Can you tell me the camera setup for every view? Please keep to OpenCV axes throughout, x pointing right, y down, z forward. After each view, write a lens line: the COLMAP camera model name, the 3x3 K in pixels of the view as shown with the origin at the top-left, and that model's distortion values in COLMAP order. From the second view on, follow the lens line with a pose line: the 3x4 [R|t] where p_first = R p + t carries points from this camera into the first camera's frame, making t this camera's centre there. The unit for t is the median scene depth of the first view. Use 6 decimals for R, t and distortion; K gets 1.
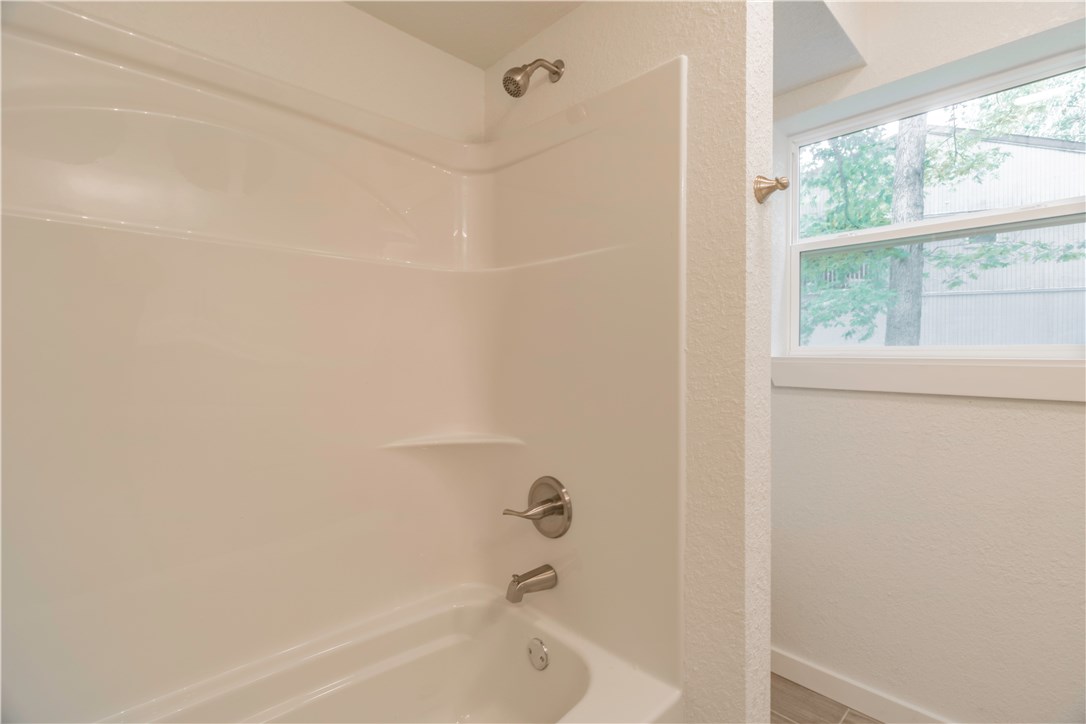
lens RADIAL K [[498.8, 0, 542.9], [0, 498.8, 356.4], [0, 0, 1]] dist [0.002691, 0.000617]
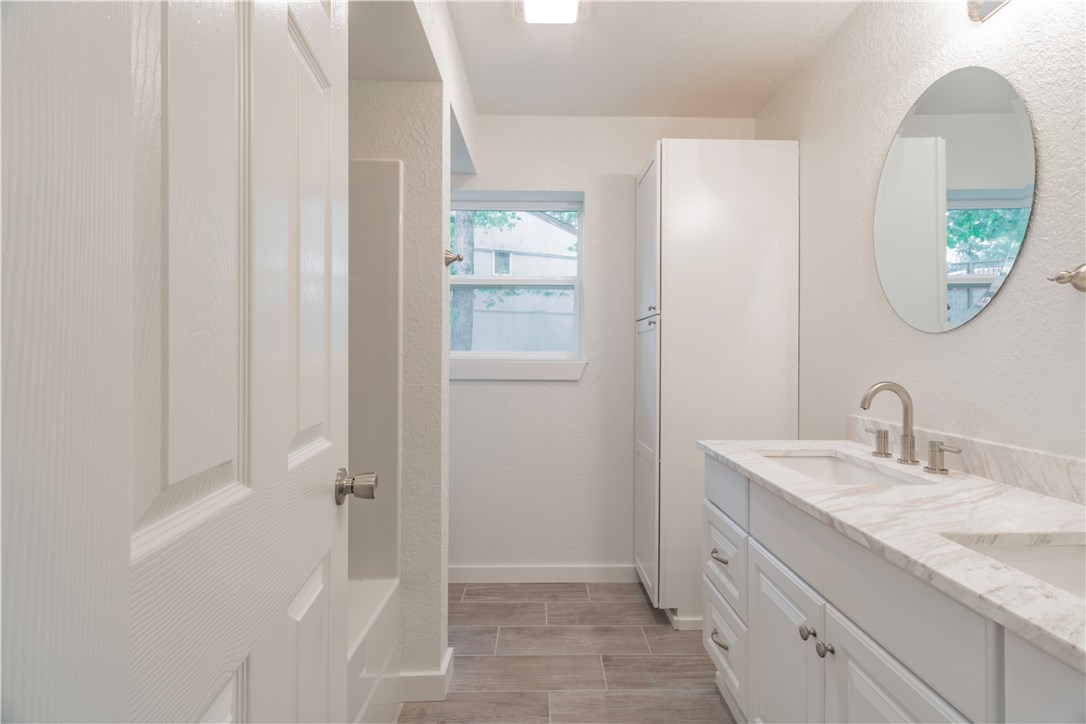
lens RADIAL K [[498.8, 0, 544.5], [0, 498.8, 356.4], [0, 0, 1]] dist [0.002691, 0.000617]
pose [[0.687668, 0.000414, 0.726025, -0.520498], [0.000669, 0.999999, -0.001204, -0.003171], [-0.726025, 0.001314, 0.687668, -0.362710]]
